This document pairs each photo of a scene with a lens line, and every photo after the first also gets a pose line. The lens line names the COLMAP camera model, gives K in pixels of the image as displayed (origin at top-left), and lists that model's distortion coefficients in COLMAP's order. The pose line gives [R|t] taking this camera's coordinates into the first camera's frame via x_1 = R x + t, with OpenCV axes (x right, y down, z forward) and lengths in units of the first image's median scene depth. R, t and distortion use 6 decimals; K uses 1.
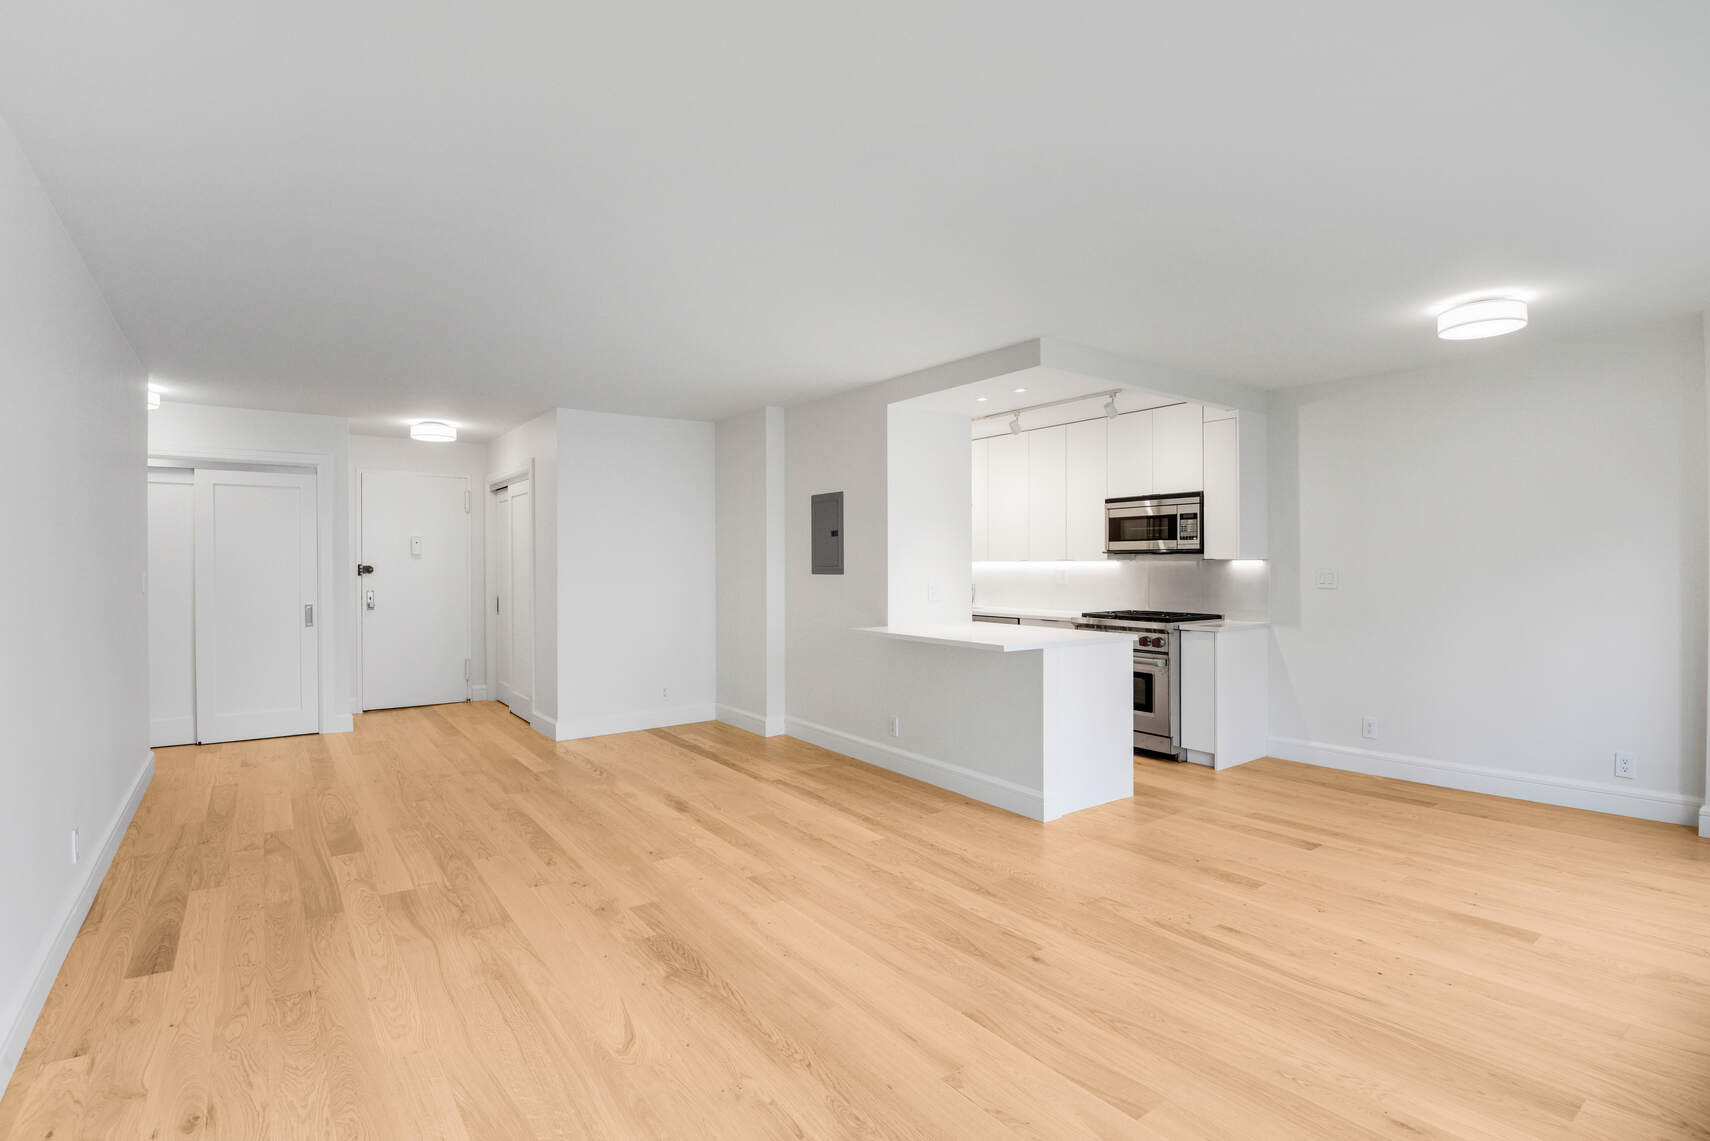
lens RADIAL K [[807.3, 0, 848.2], [0, 807.3, 548.1], [0, 0, 1]] dist [0.007374, -0.026931]
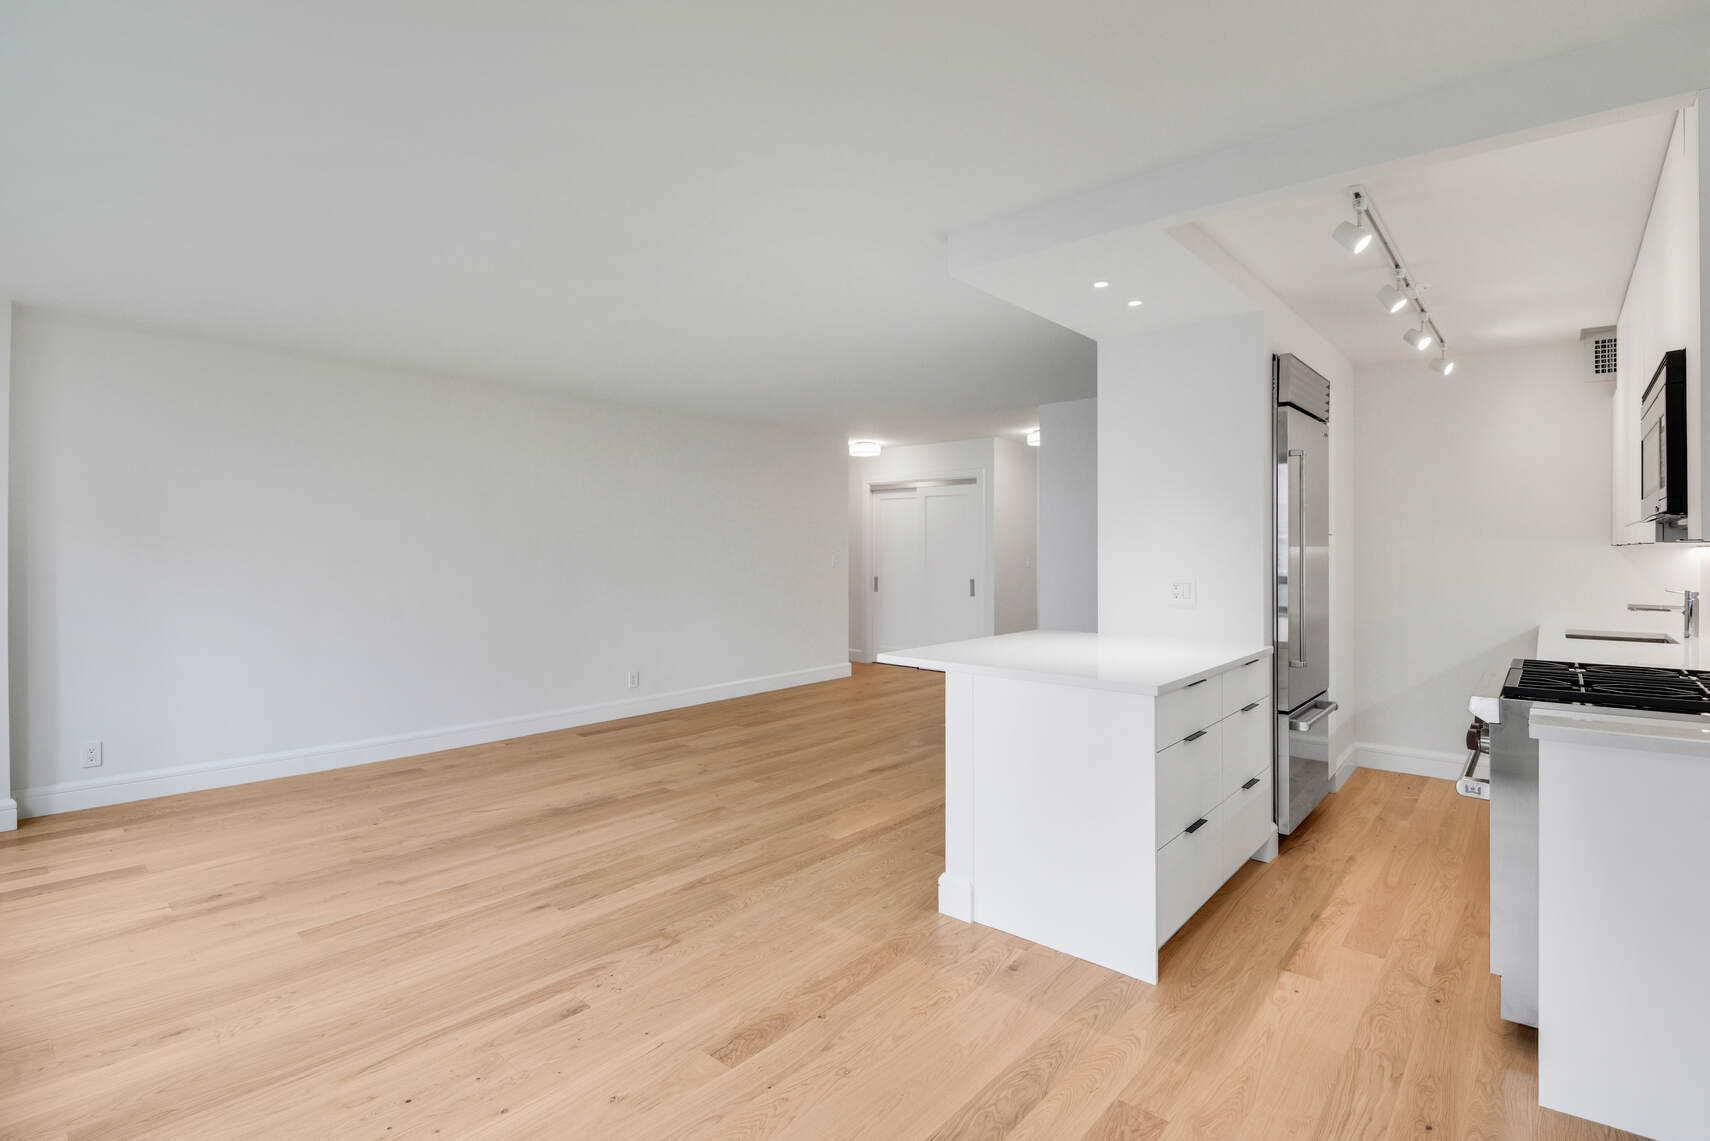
lens RADIAL K [[807.3, 0, 848.2], [0, 807.3, 548.1], [0, 0, 1]] dist [0.007374, -0.026931]
pose [[0.214889, -0.002984, -0.976634, 1.141034], [0.019317, 0.999813, 0.001196, 0.022632], [0.976447, -0.019123, 0.214907, 0.965489]]
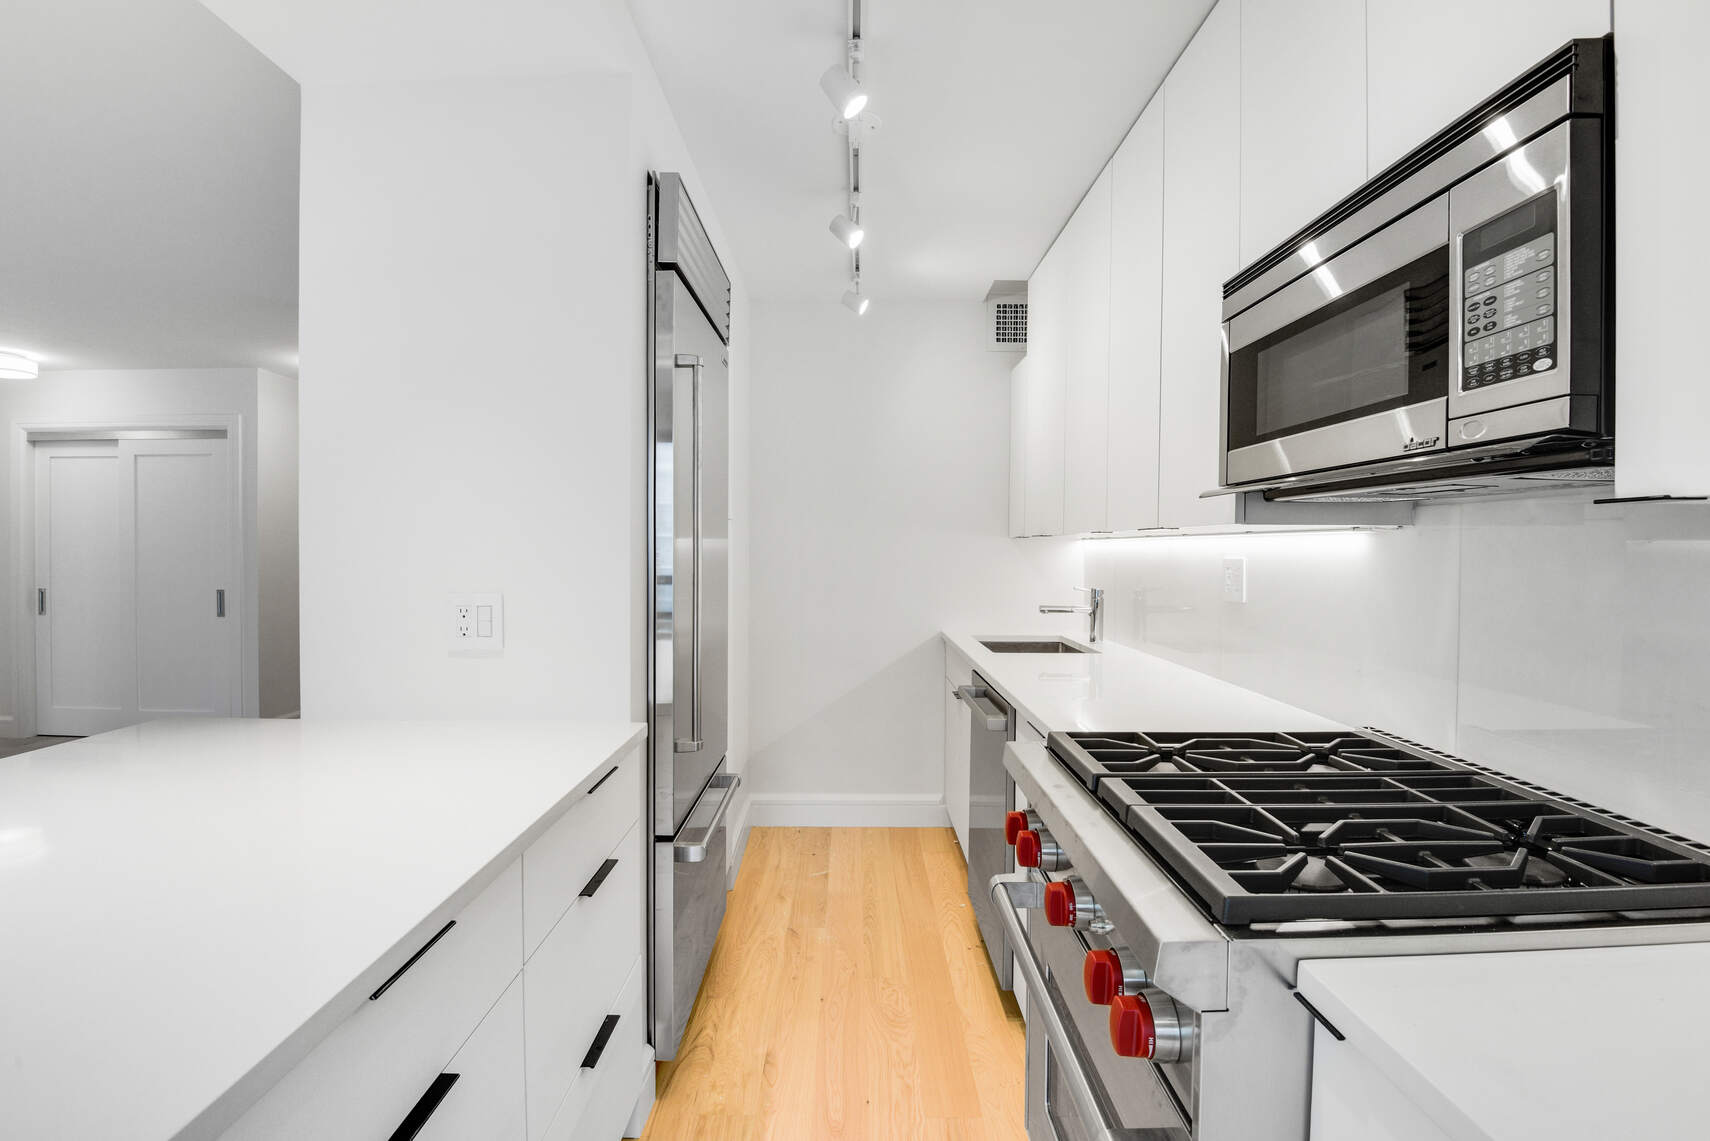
lens RADIAL K [[807.3, 0, 848.2], [0, 807.3, 548.1], [0, 0, 1]] dist [0.007374, -0.026931]
pose [[0.804122, 0.002352, -0.594460, 0.699279], [0.010164, 0.999792, 0.017705, 0.031856], [0.594378, -0.020279, 0.803930, 1.346310]]
